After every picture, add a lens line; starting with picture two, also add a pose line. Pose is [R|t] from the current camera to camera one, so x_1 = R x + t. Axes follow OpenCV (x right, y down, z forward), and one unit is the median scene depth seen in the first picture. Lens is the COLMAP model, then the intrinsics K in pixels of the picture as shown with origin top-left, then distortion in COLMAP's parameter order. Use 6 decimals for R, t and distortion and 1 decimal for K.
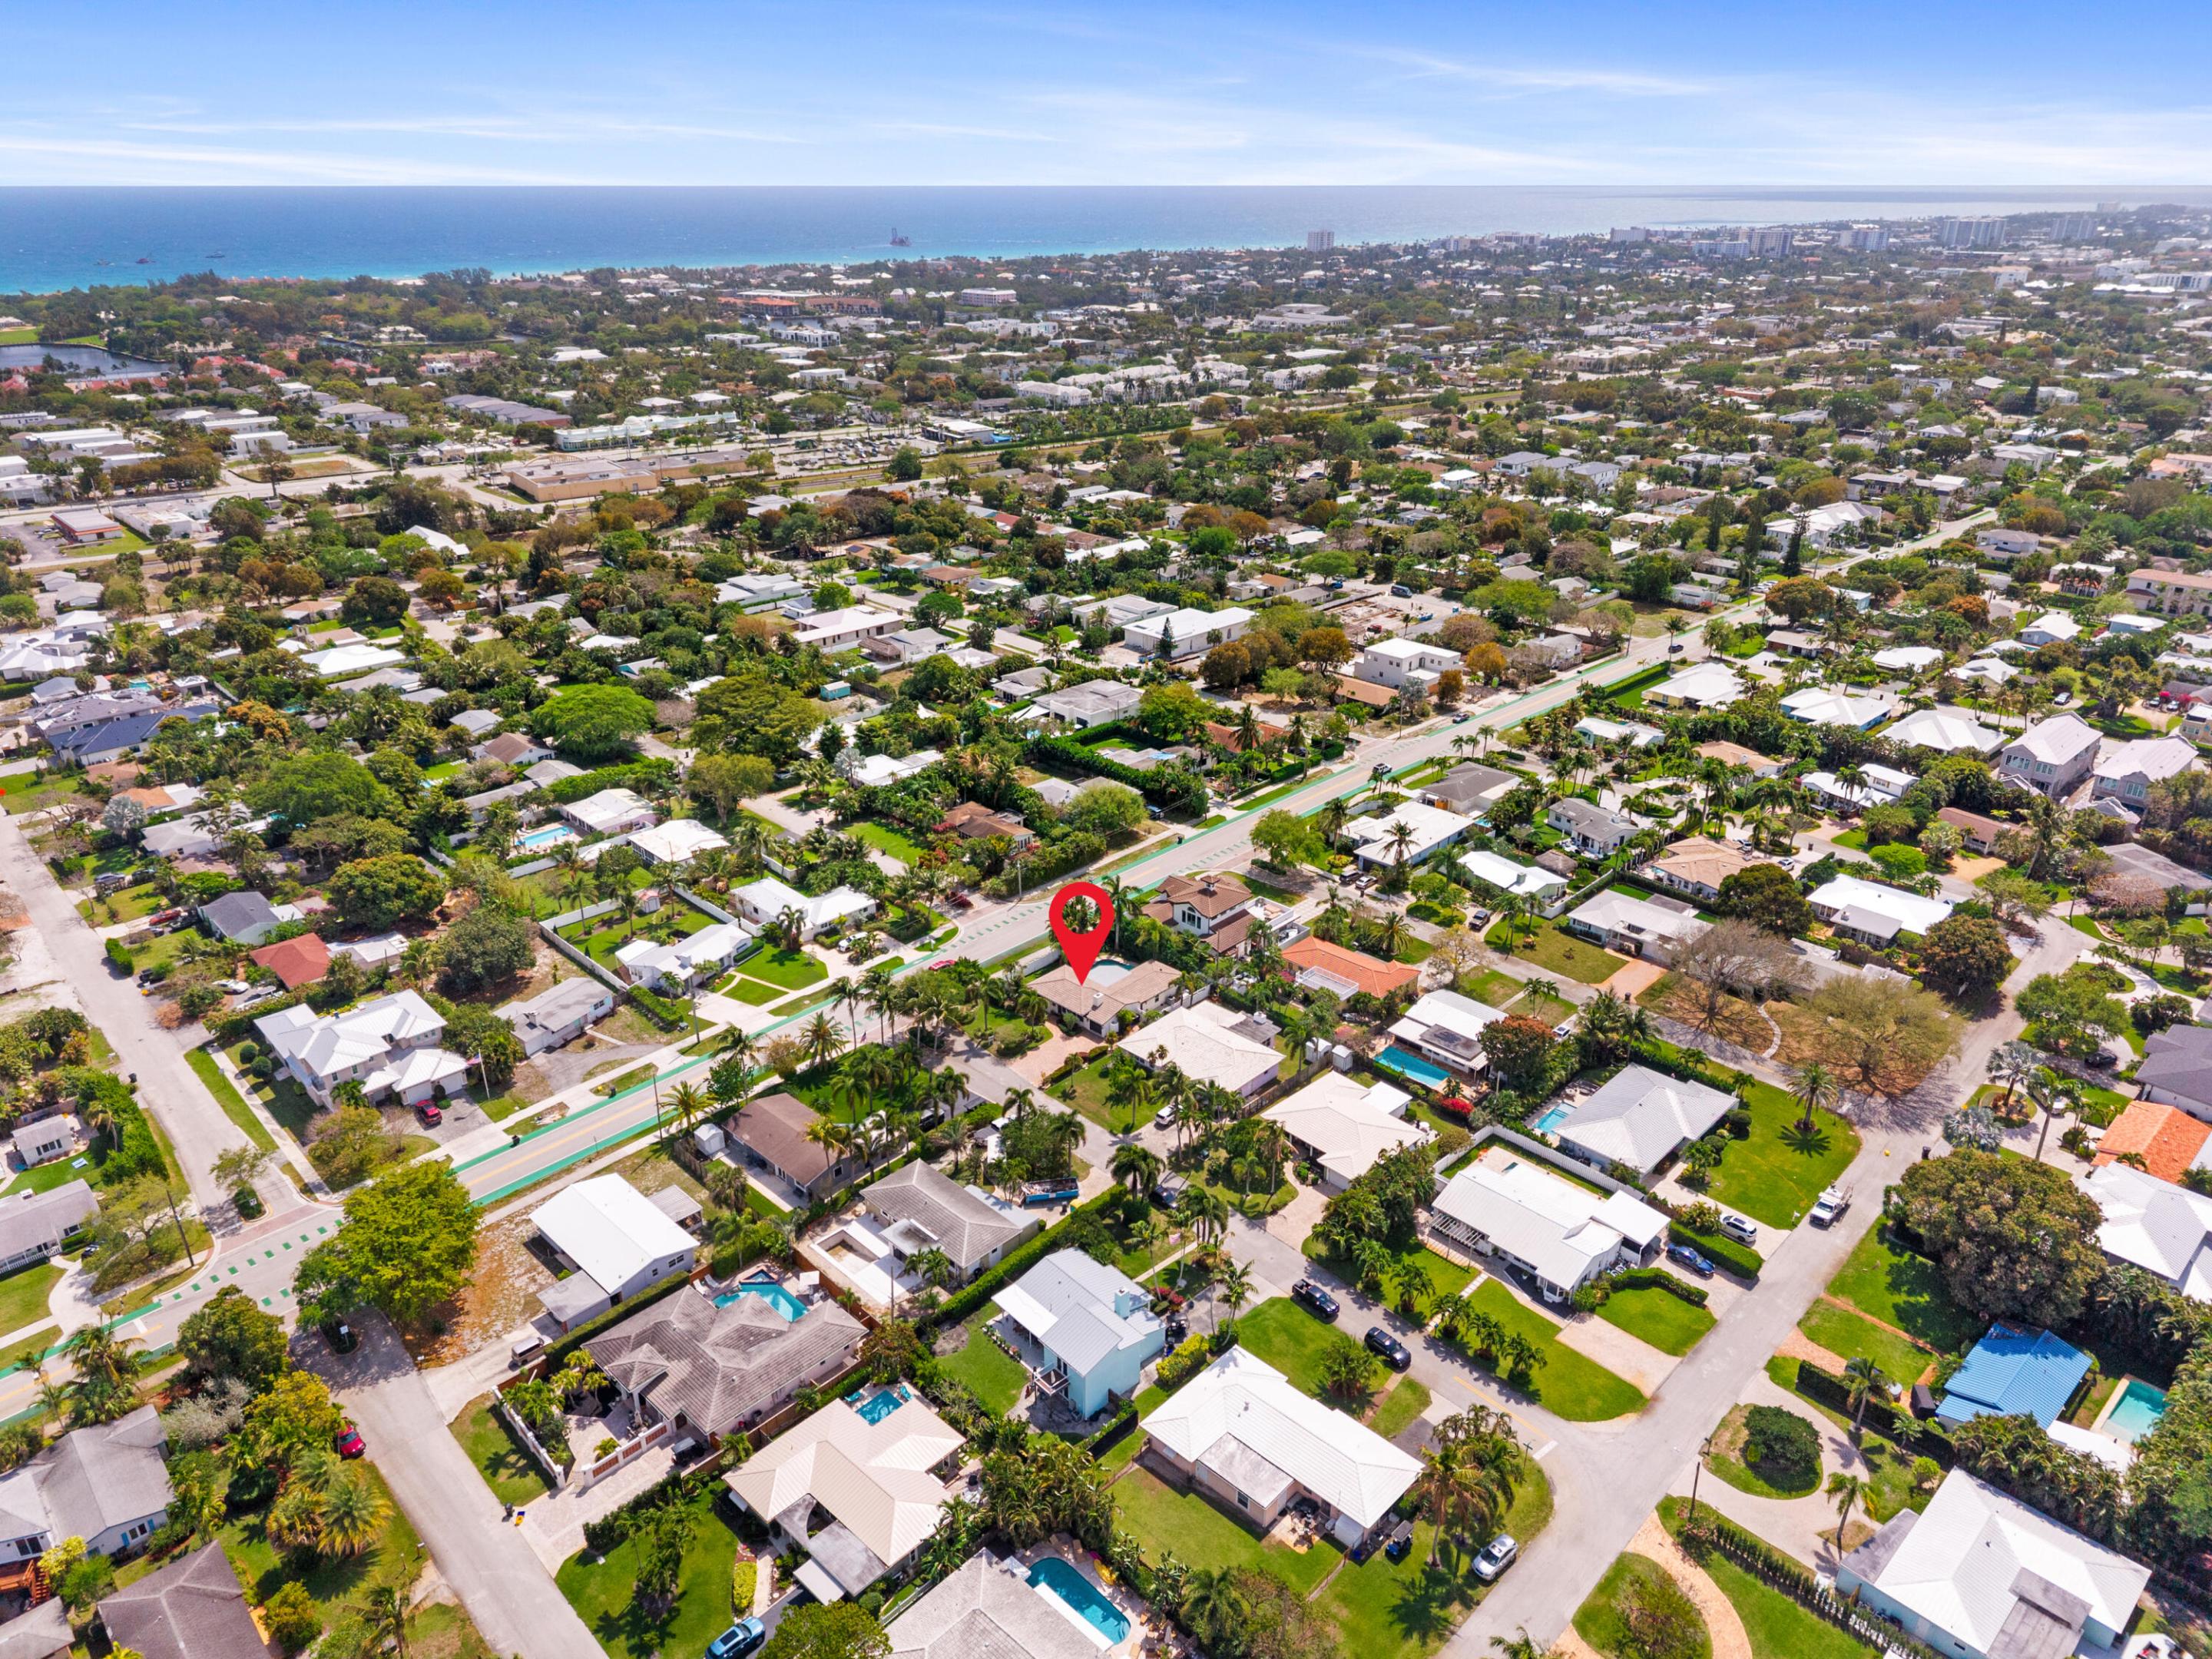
lens RADIAL K [[1474.7, 0, 1106.0], [0, 1474.7, 829.5], [0, 0, 1]] dist [0.008717, -0.001600]
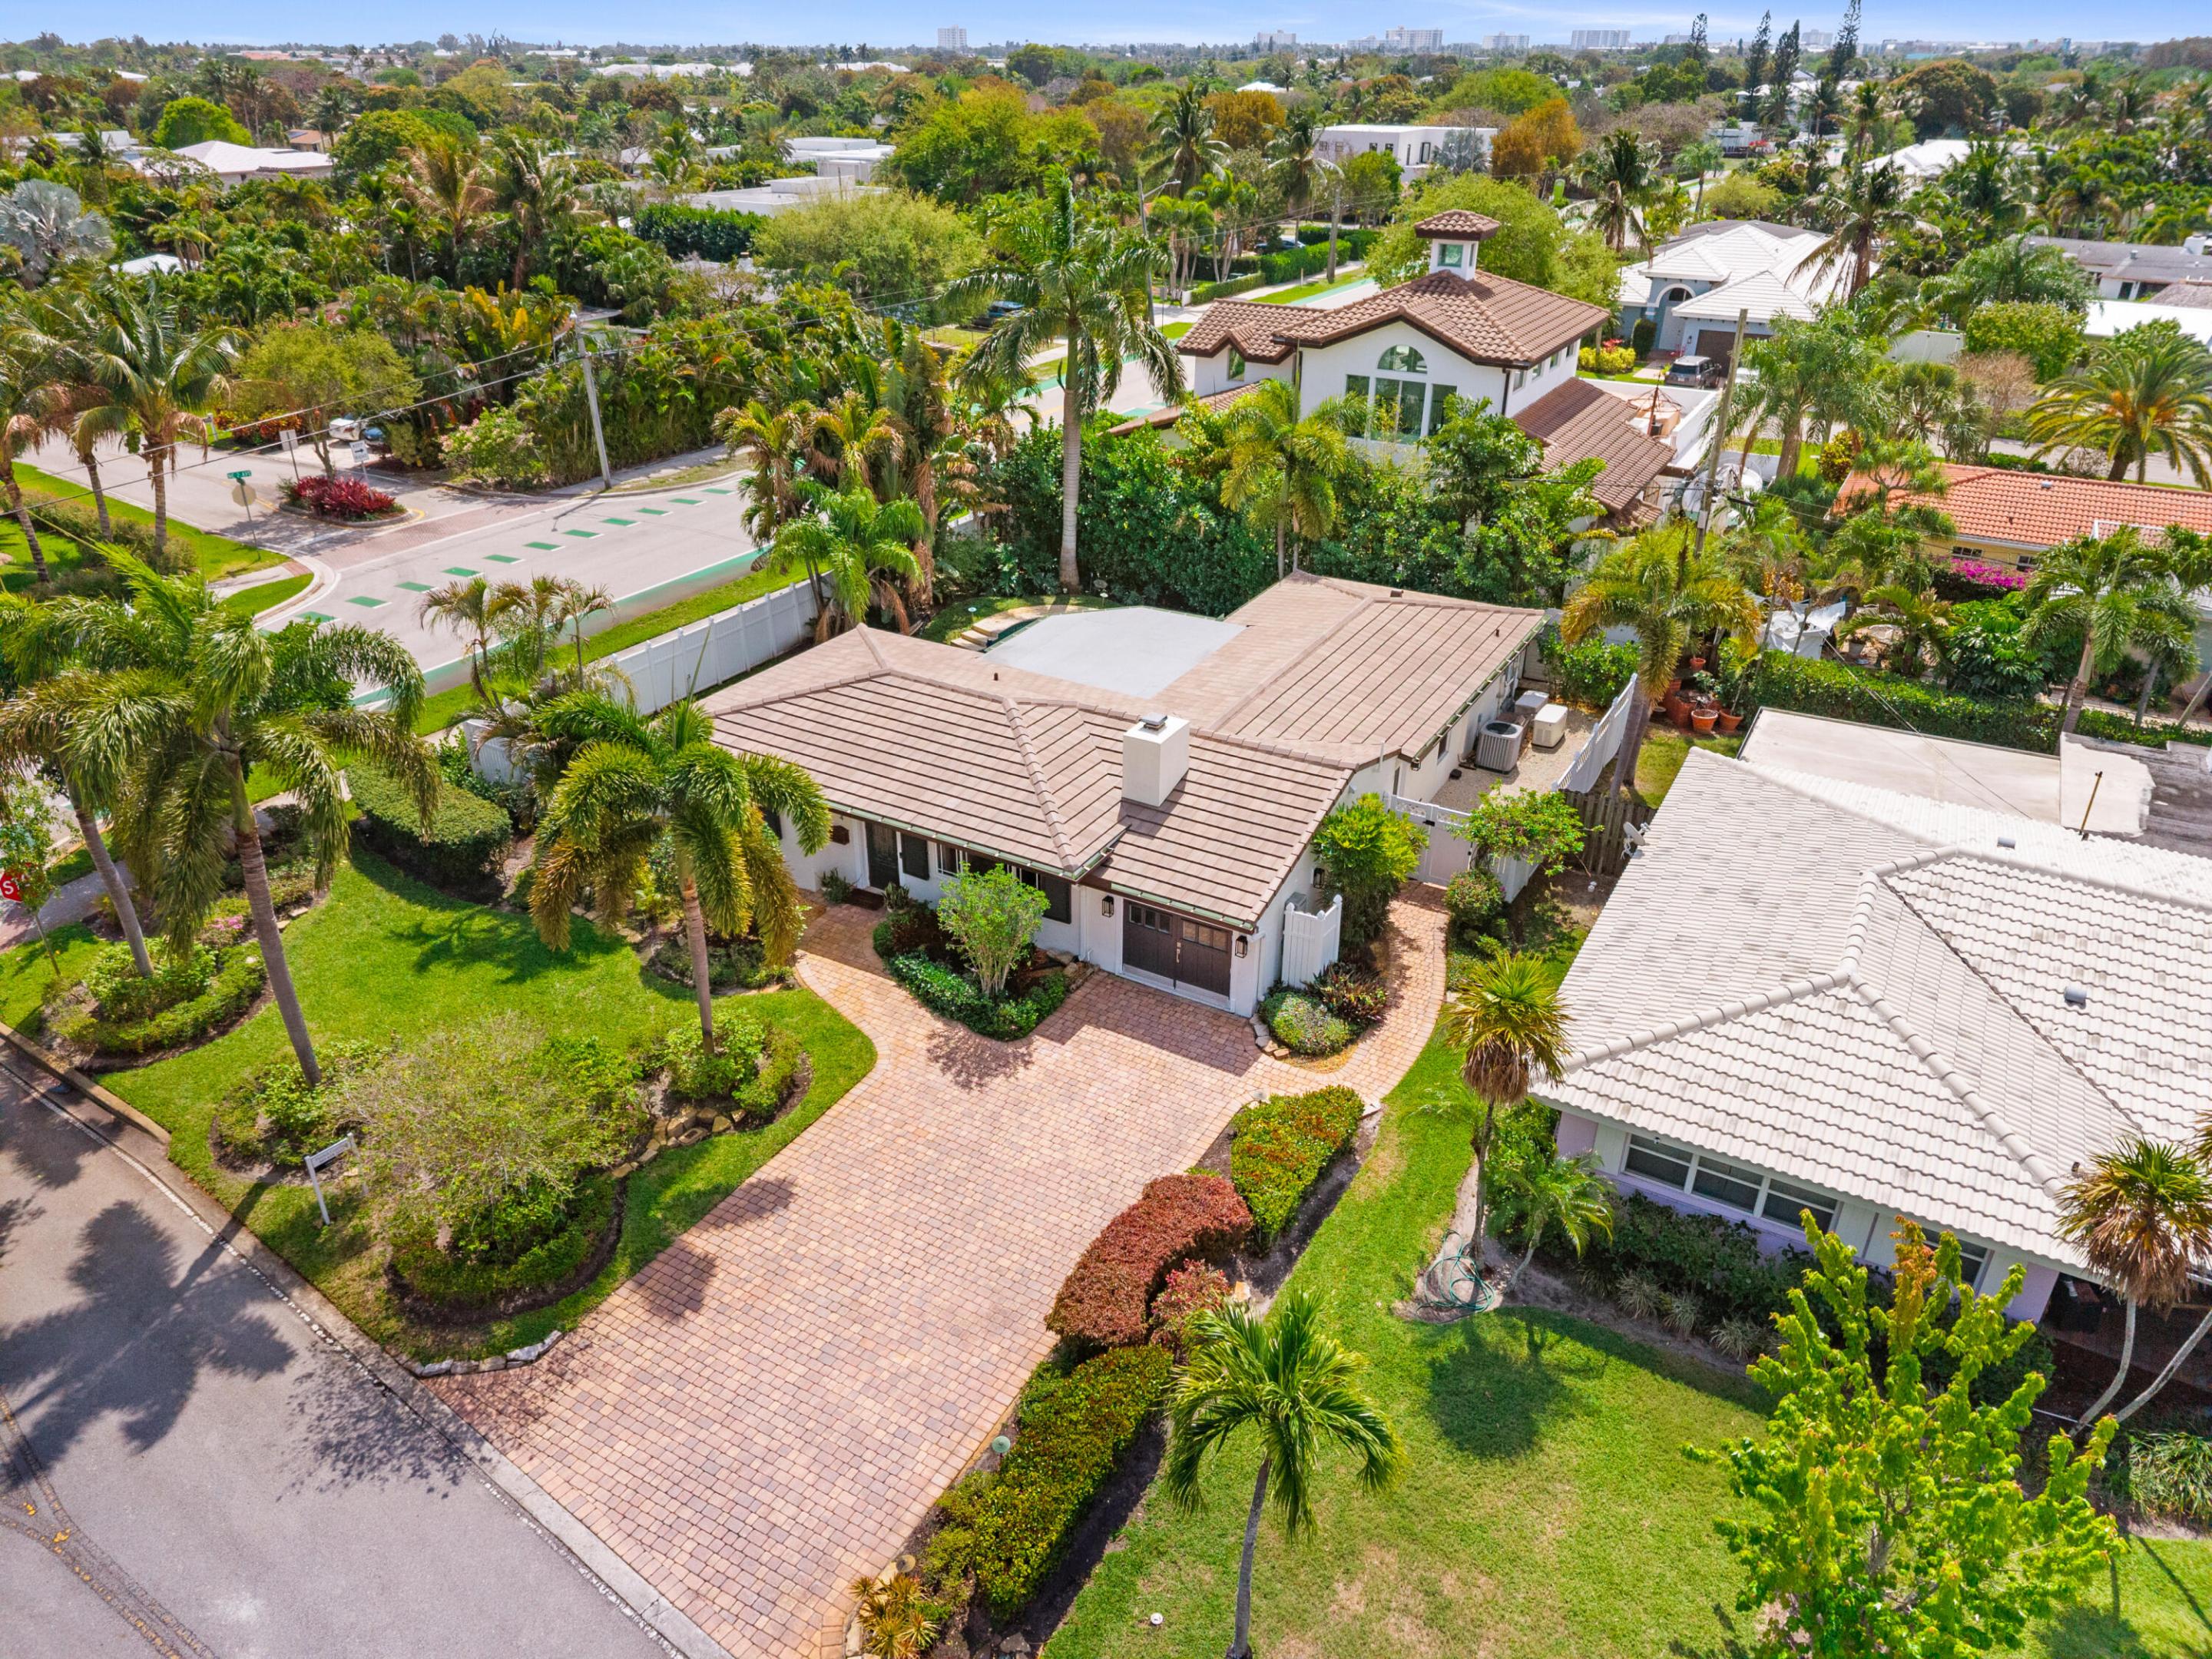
lens RADIAL K [[1474.7, 0, 1106.0], [0, 1474.7, 829.5], [0, 0, 1]] dist [0.008717, -0.001600]
pose [[0.969535, -0.105913, 0.220869, -0.041109], [0.089221, 0.992442, 0.084257, 0.108665], [-0.228124, -0.061984, 0.971657, 0.854499]]
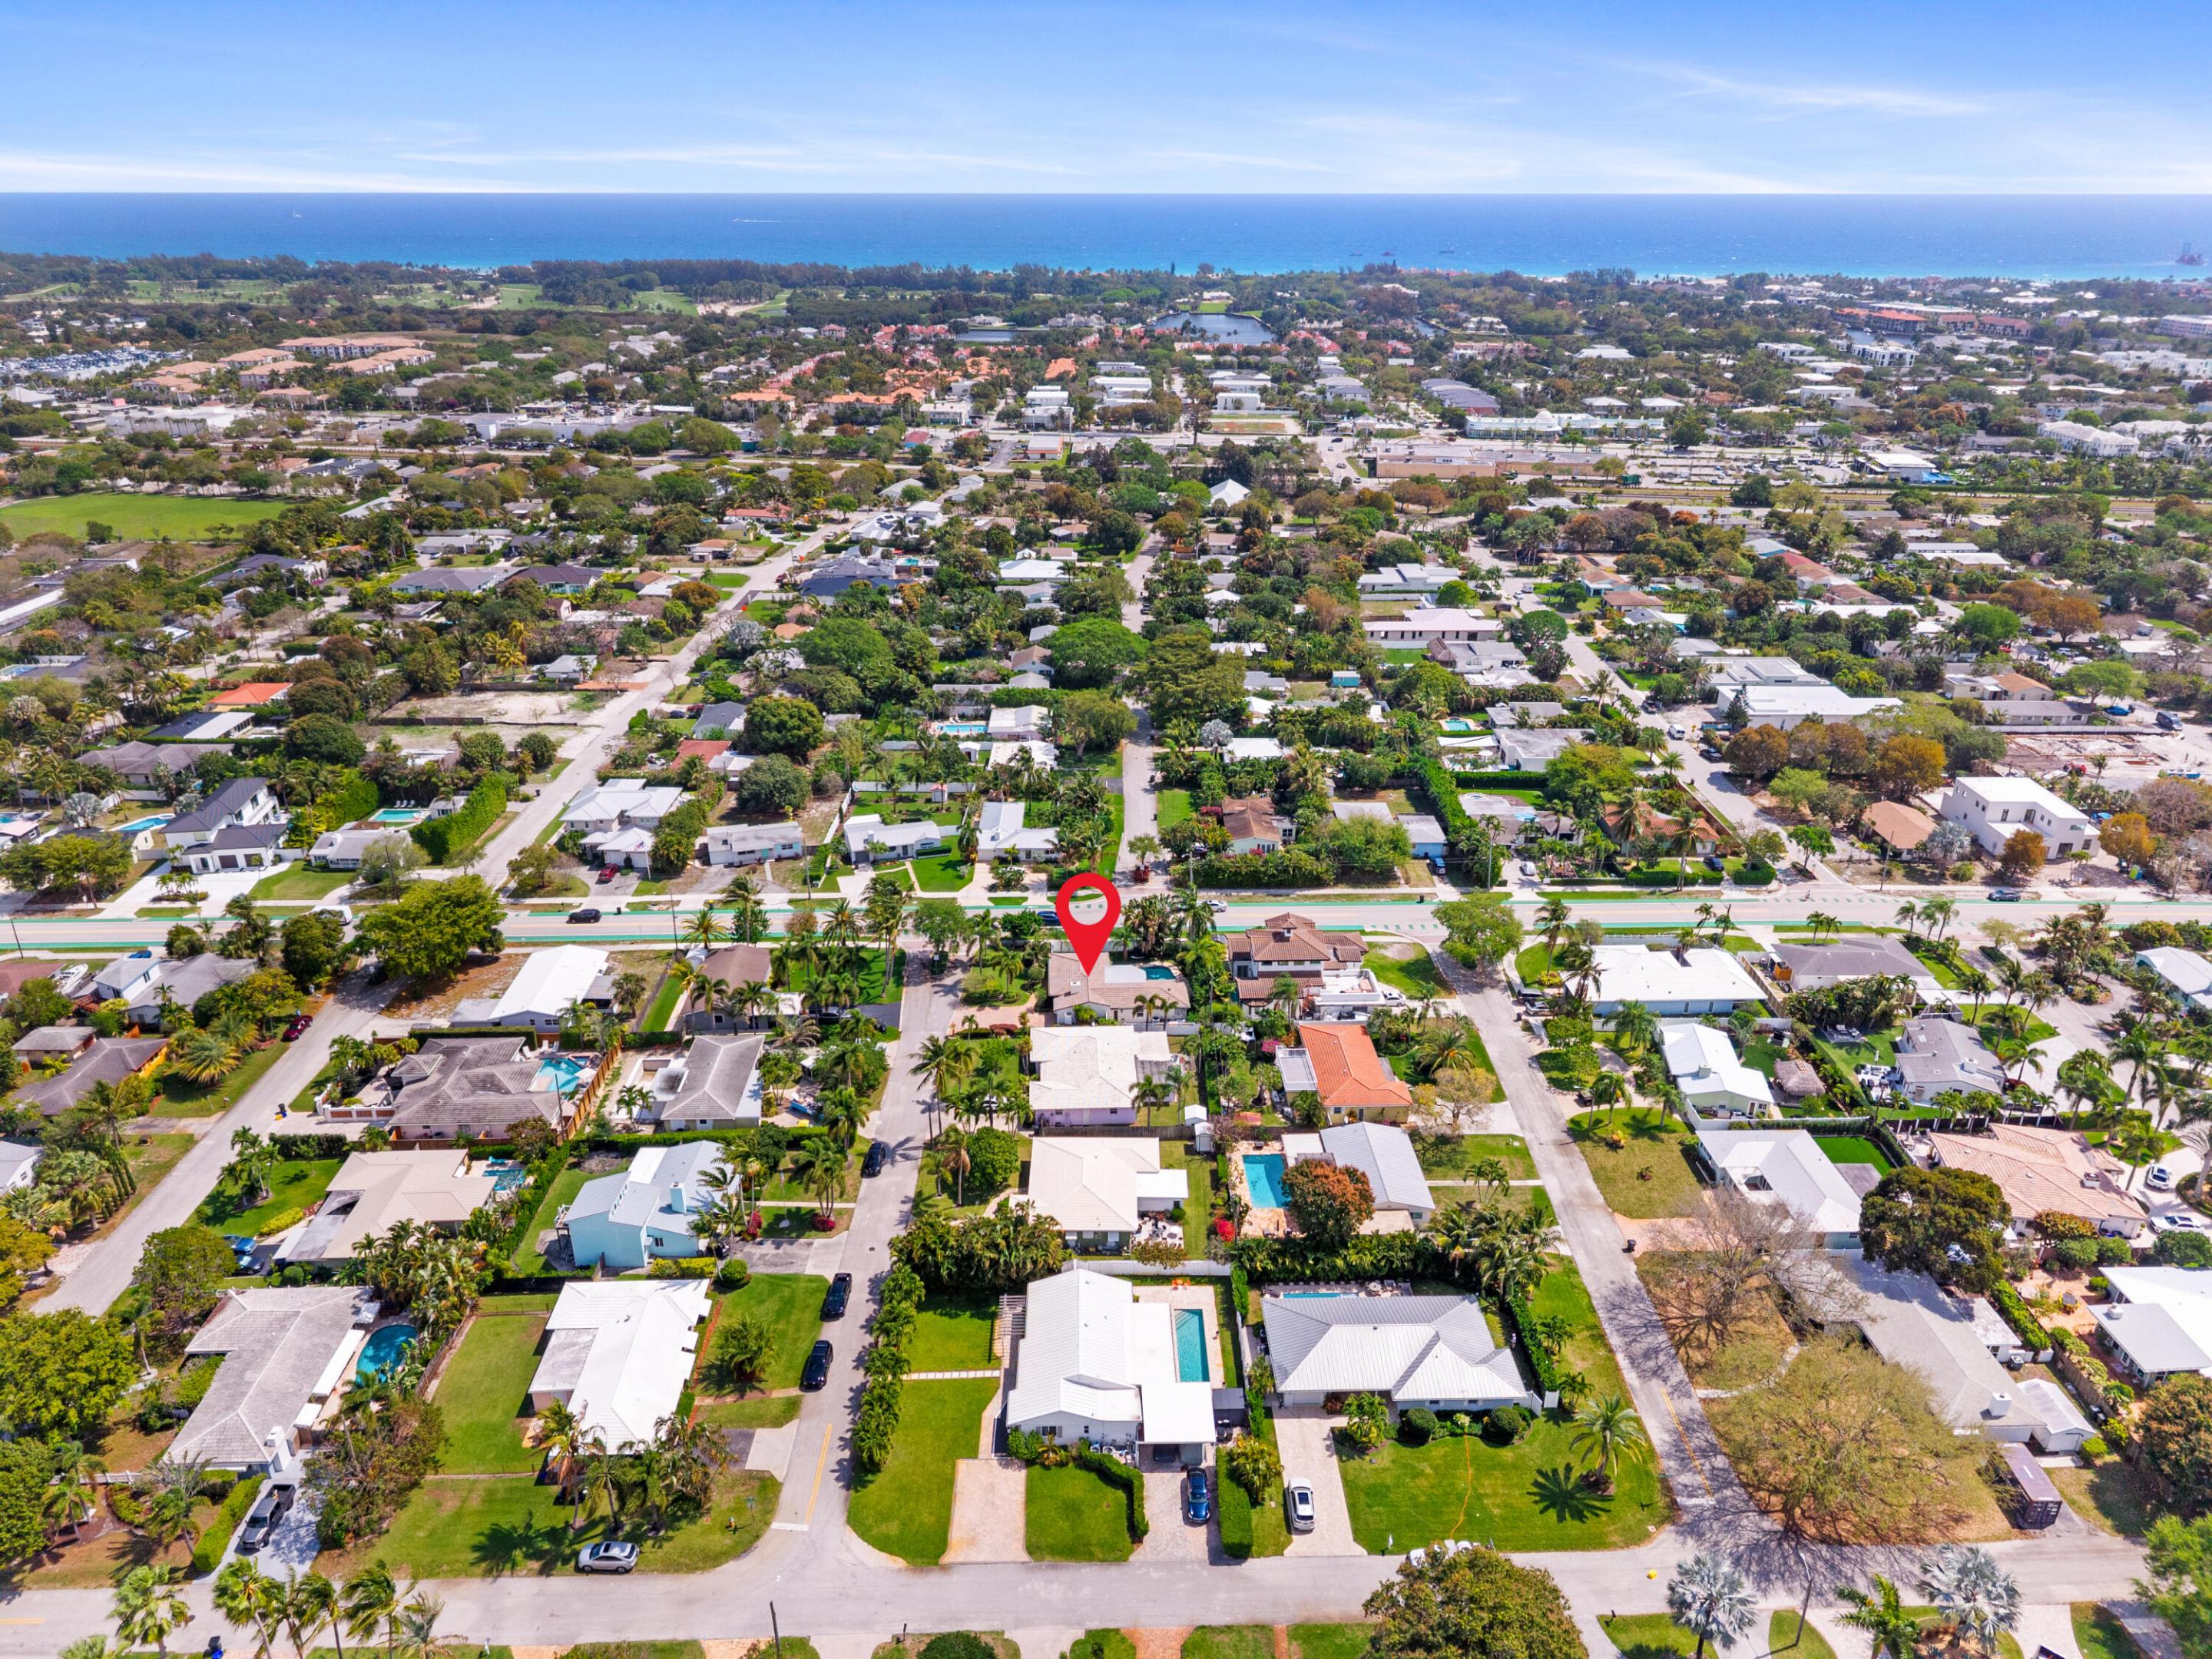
lens RADIAL K [[1511.1, 0, 1130.6], [0, 1511.1, 698.5], [0, 0, 1]] dist [0.004749, -0.001071]
pose [[0.721679, 0.223827, -0.655043, 0.628173], [-0.280652, 0.959628, 0.018701, -0.097562], [0.632783, 0.170343, 0.755360, 0.225916]]
